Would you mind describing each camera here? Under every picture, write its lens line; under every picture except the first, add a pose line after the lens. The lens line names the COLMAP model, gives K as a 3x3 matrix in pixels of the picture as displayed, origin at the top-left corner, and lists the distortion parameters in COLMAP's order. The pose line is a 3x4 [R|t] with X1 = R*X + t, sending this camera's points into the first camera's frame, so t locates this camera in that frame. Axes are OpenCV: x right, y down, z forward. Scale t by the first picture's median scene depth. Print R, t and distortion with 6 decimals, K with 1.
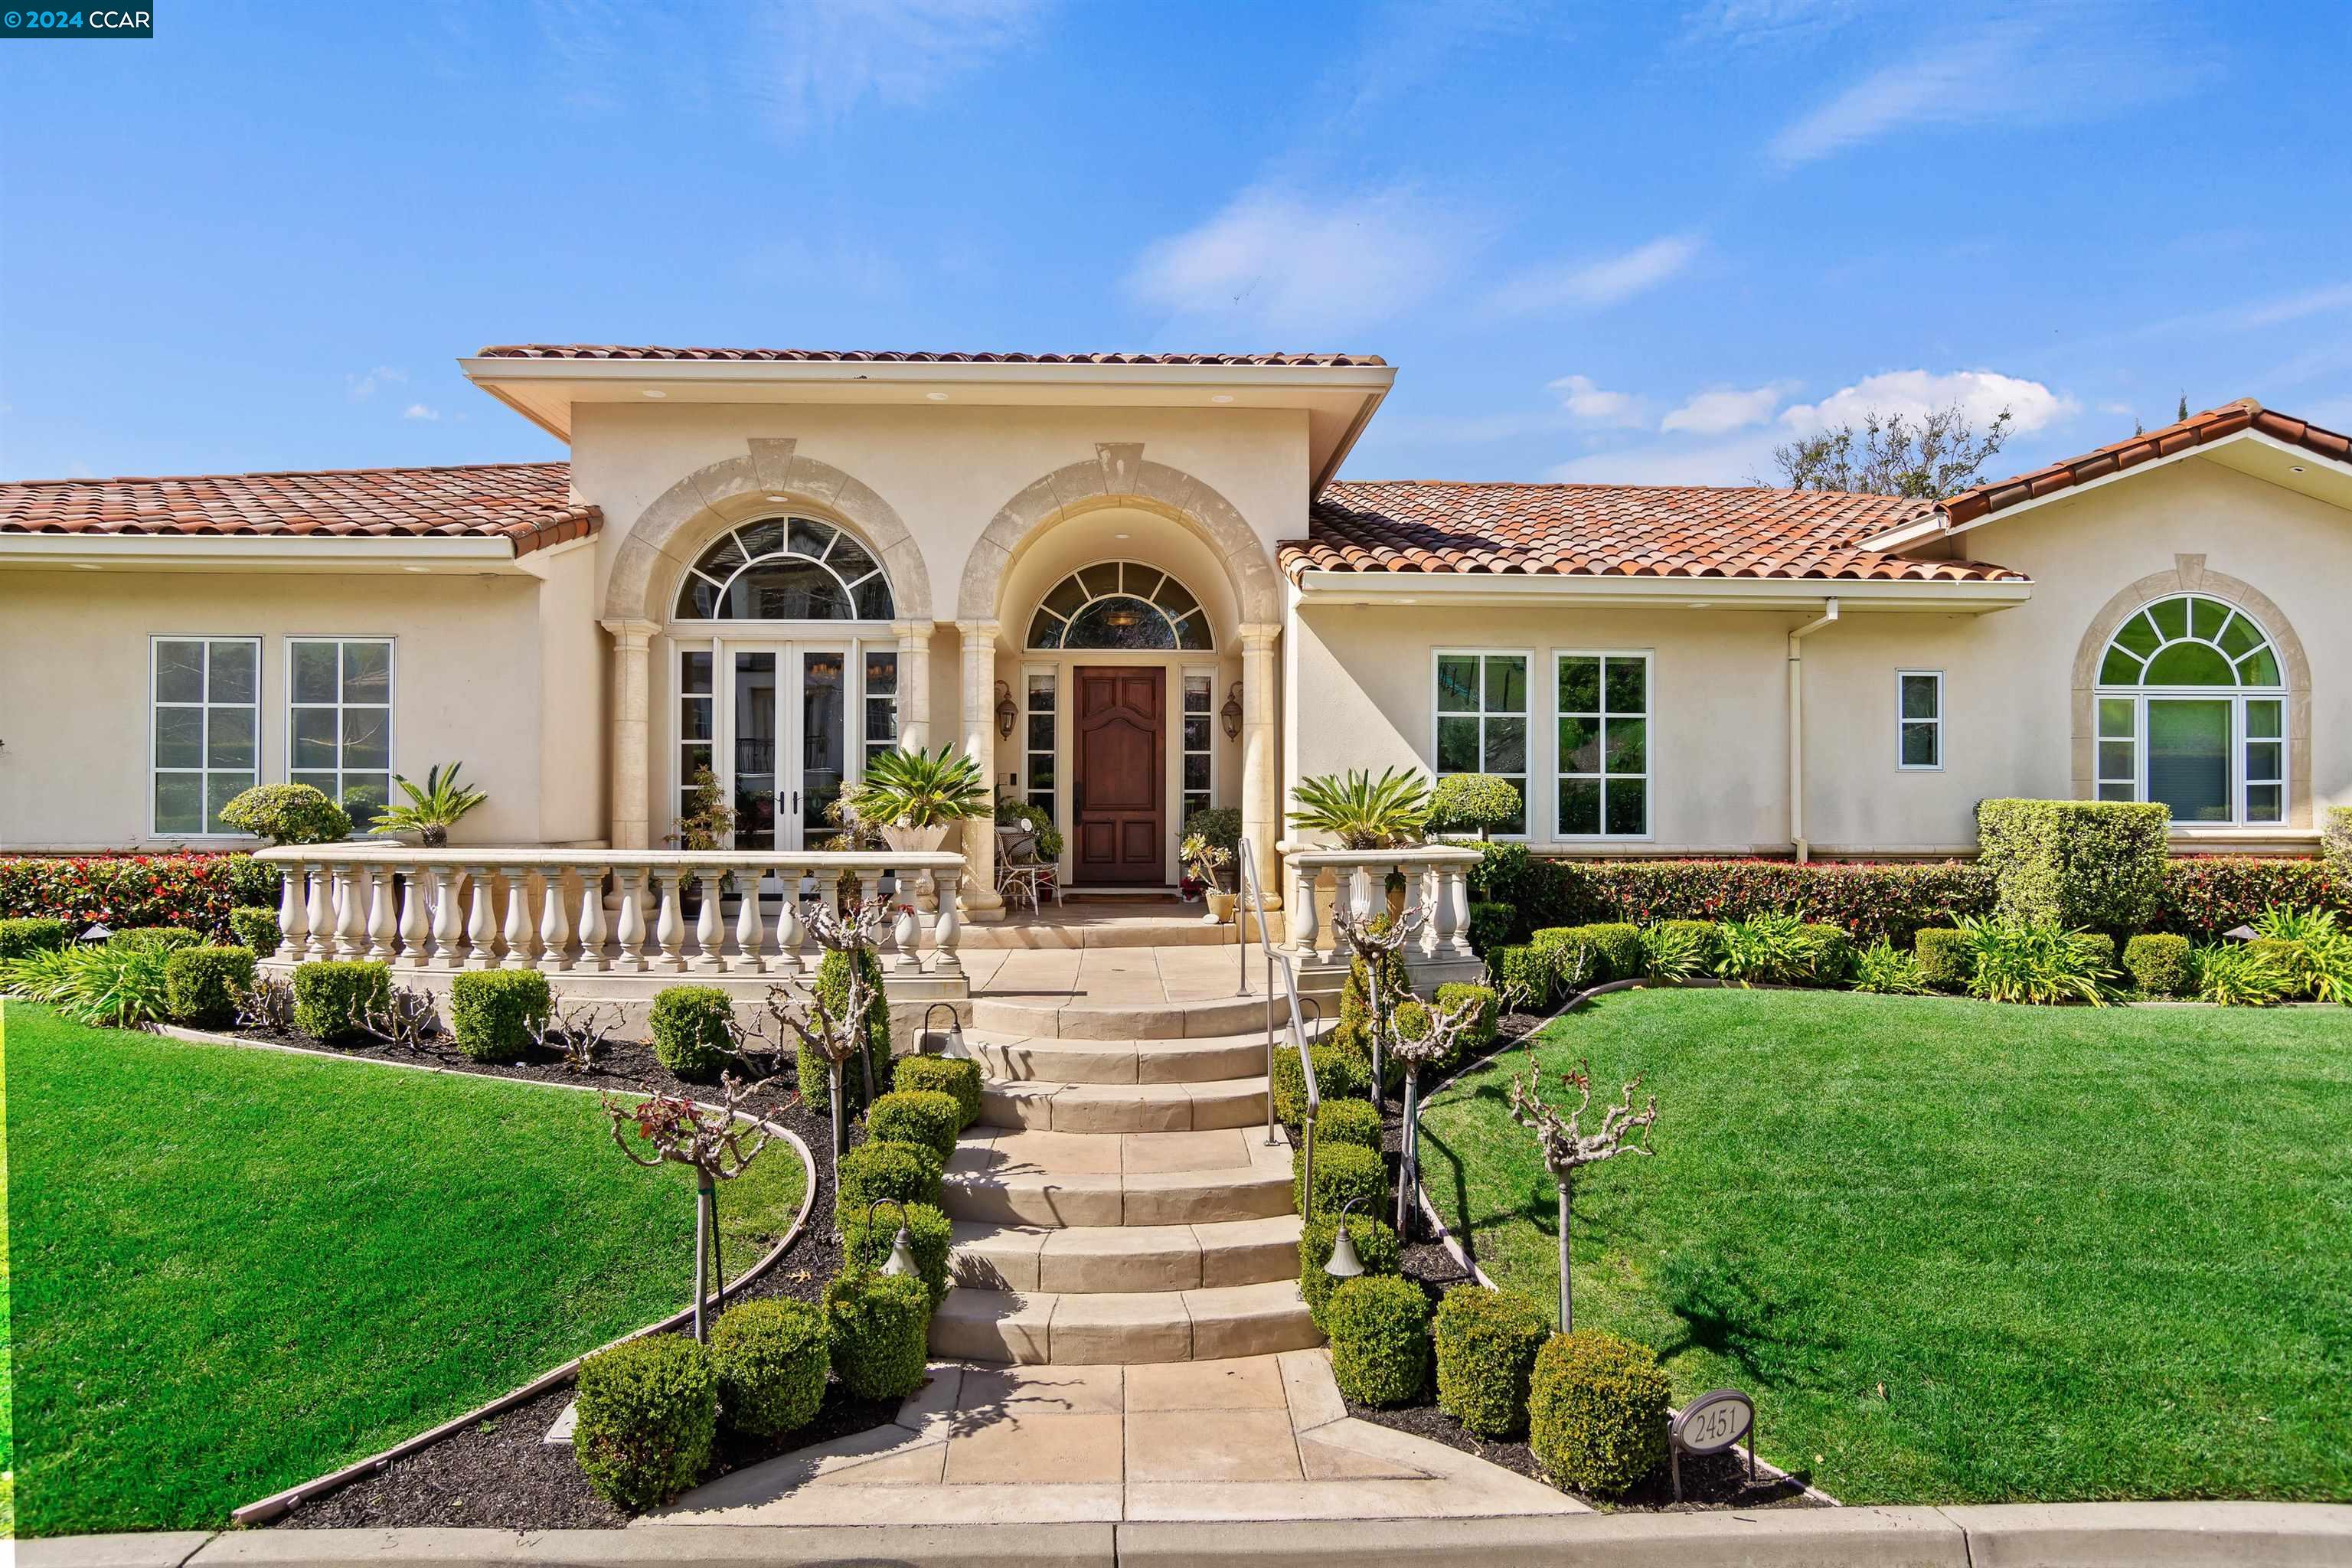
lens RADIAL K [[1308.4, 0, 1166.9], [0, 1308.4, 732.6], [0, 0, 1]] dist [-0.053109, 0.040705]
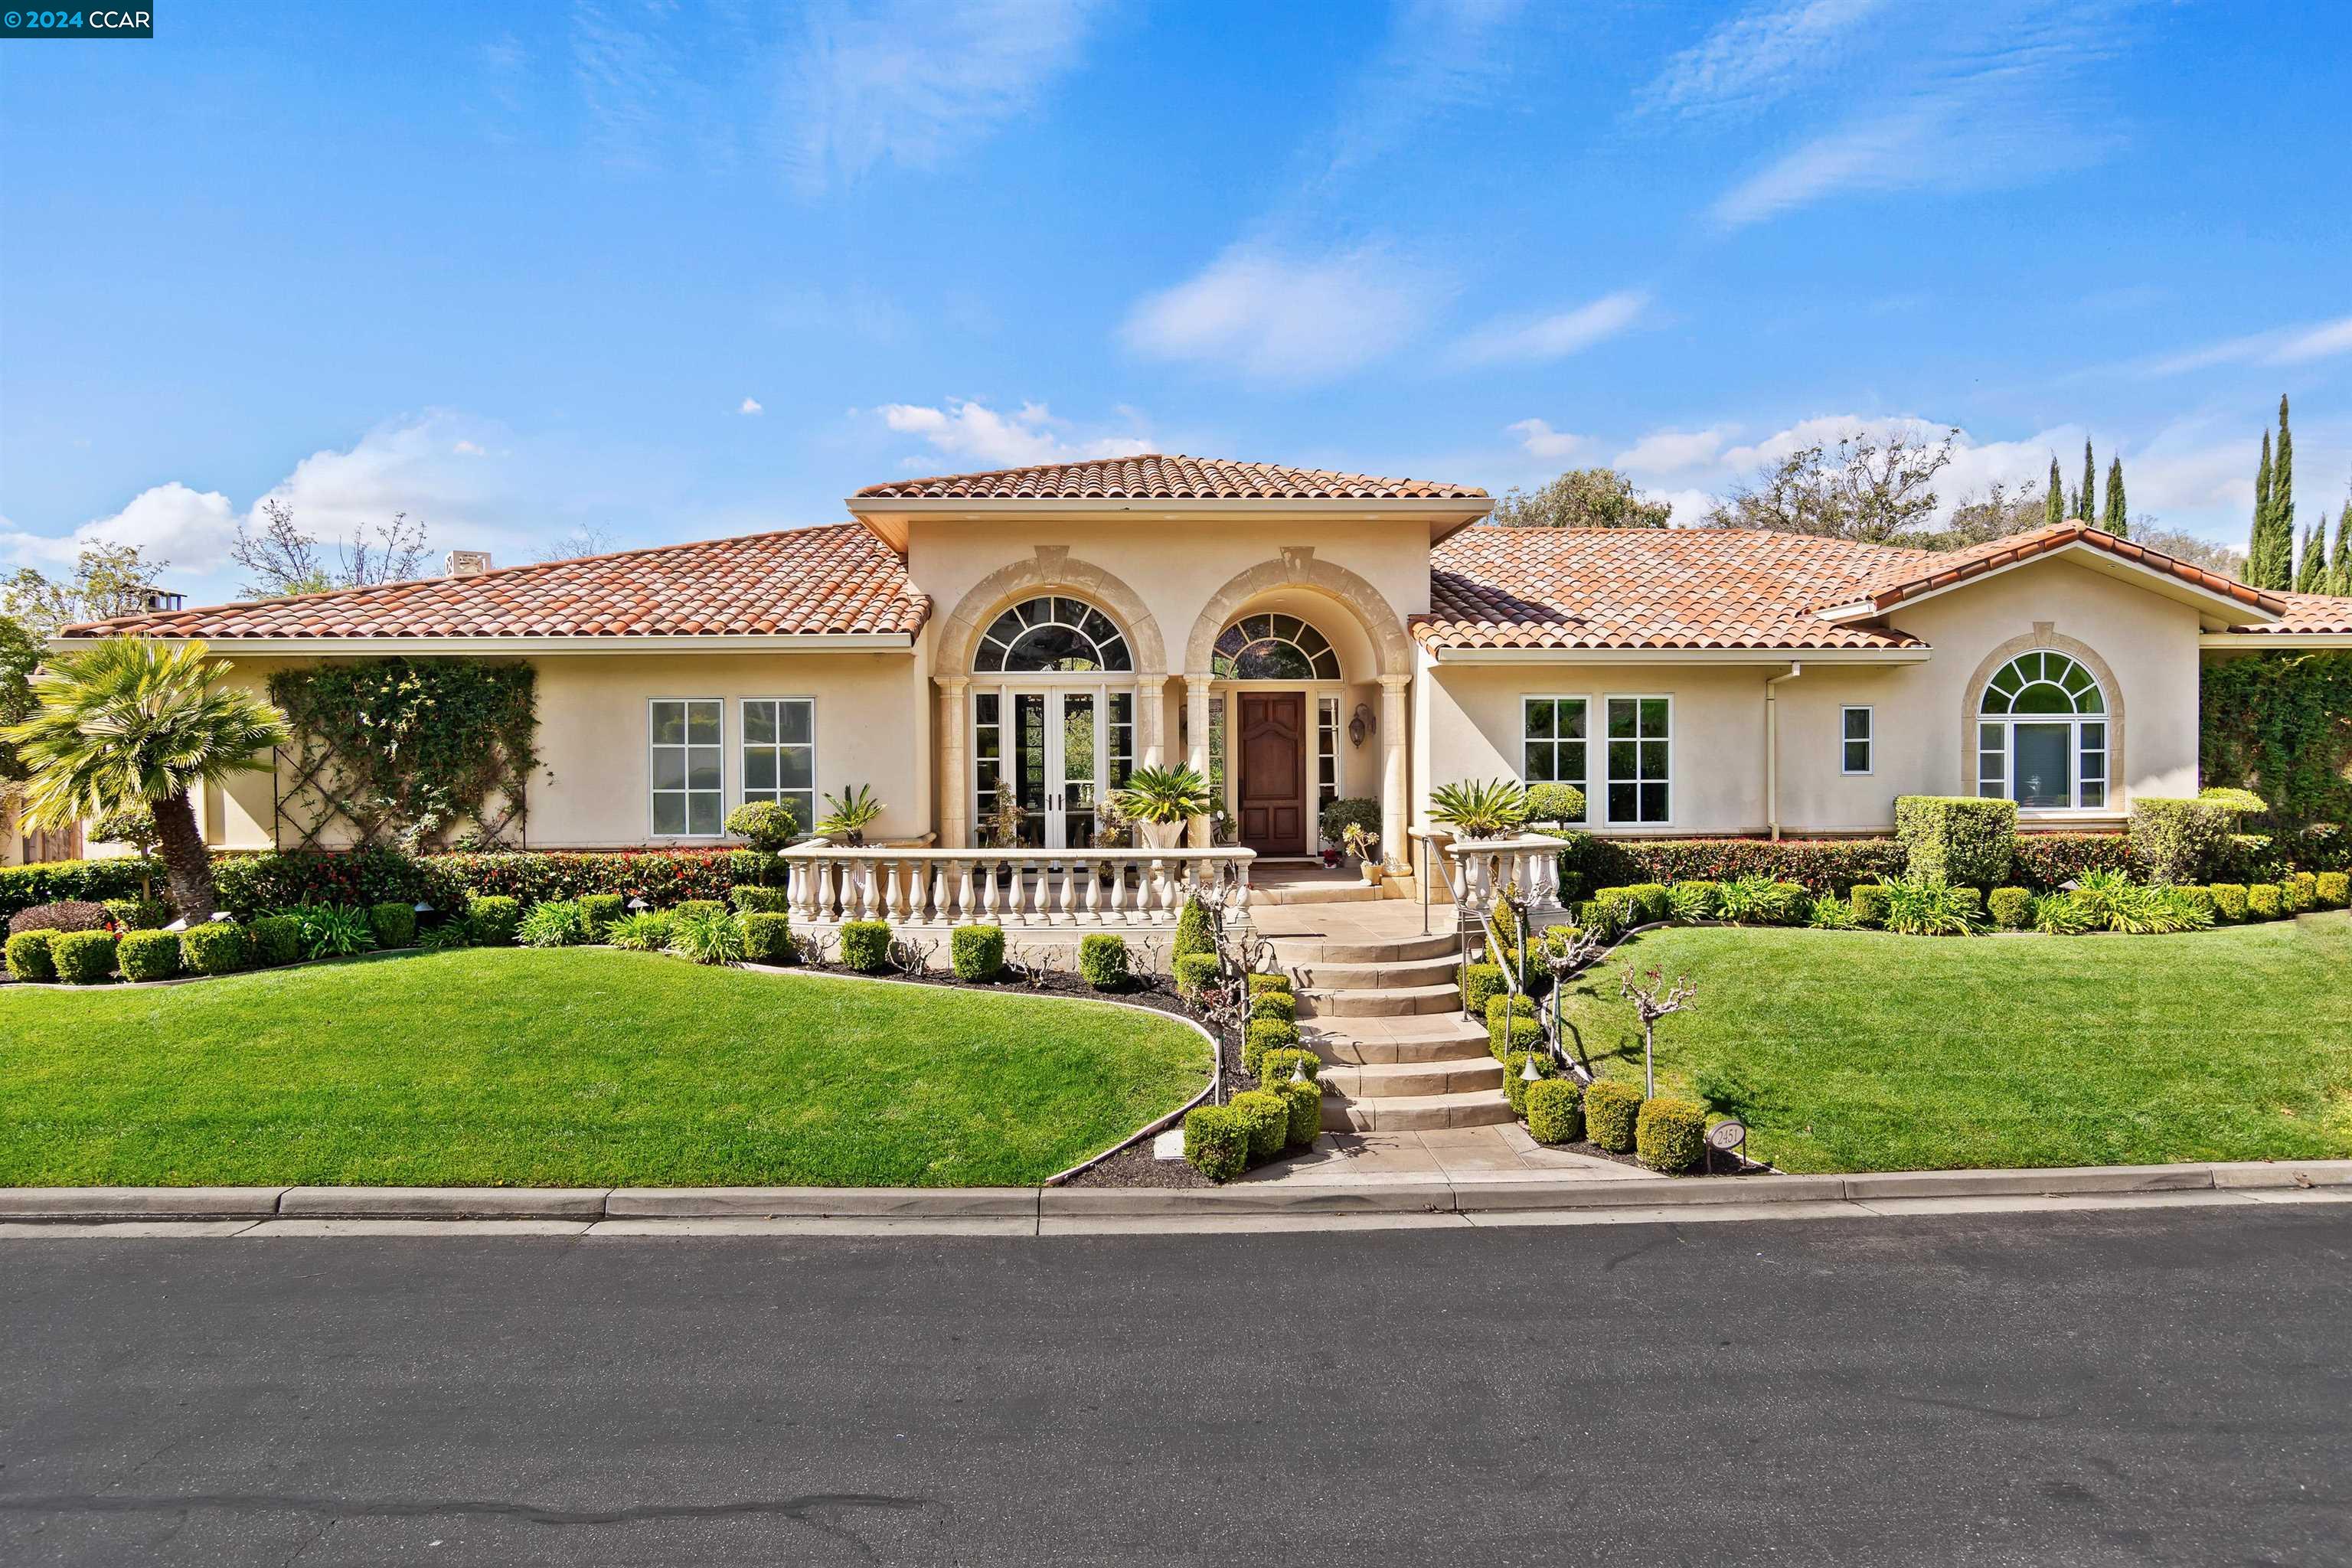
lens RADIAL K [[1302.2, 0, 1179.4], [0, 1302.2, 705.0], [0, 0, 1]] dist [-0.049273, 0.036496]
pose [[0.999816, -0.008377, 0.017266, -0.209565], [0.008028, 0.999764, 0.020206, -0.089291], [-0.017431, -0.020064, 0.999647, -0.449714]]
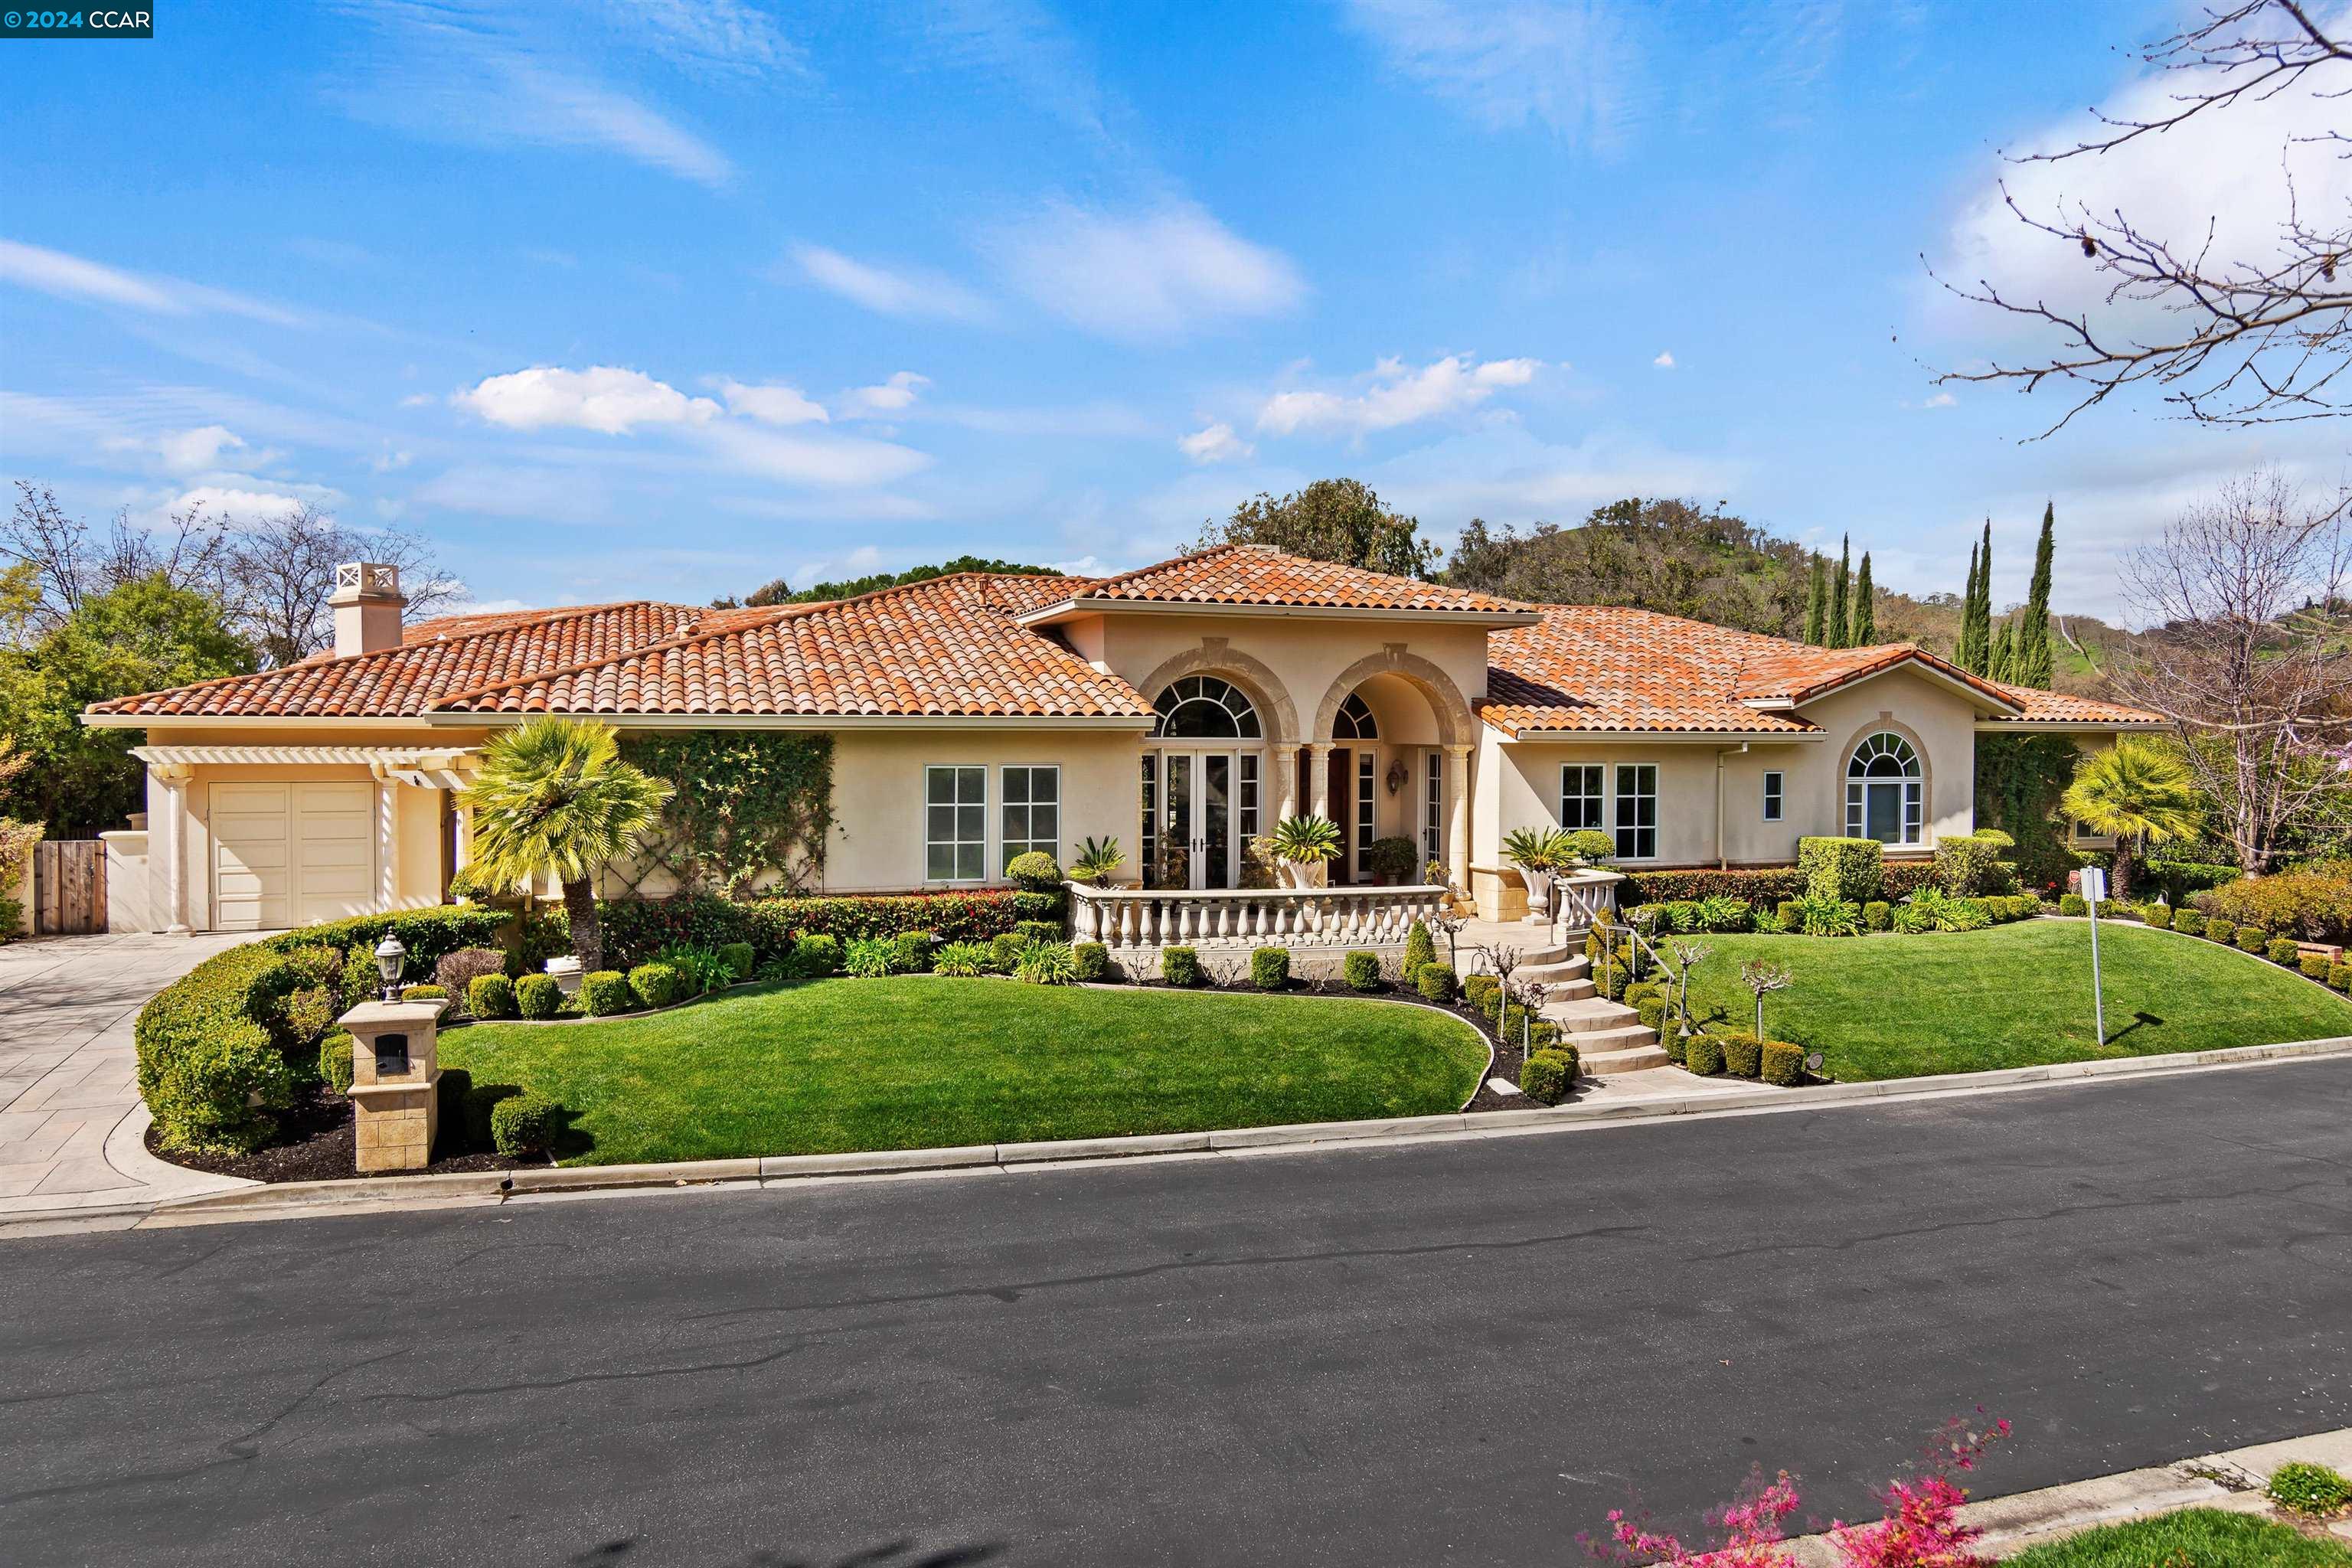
lens RADIAL K [[1477.1, 0, 1205.1], [0, 1477.1, 657.6], [0, 0, 1]] dist [-0.048371, 0.049481]
pose [[0.955318, 0.019069, 0.294964, -0.983625], [-0.018929, 0.999815, -0.003328, -0.211613], [-0.294973, -0.002404, 0.955502, -0.959614]]
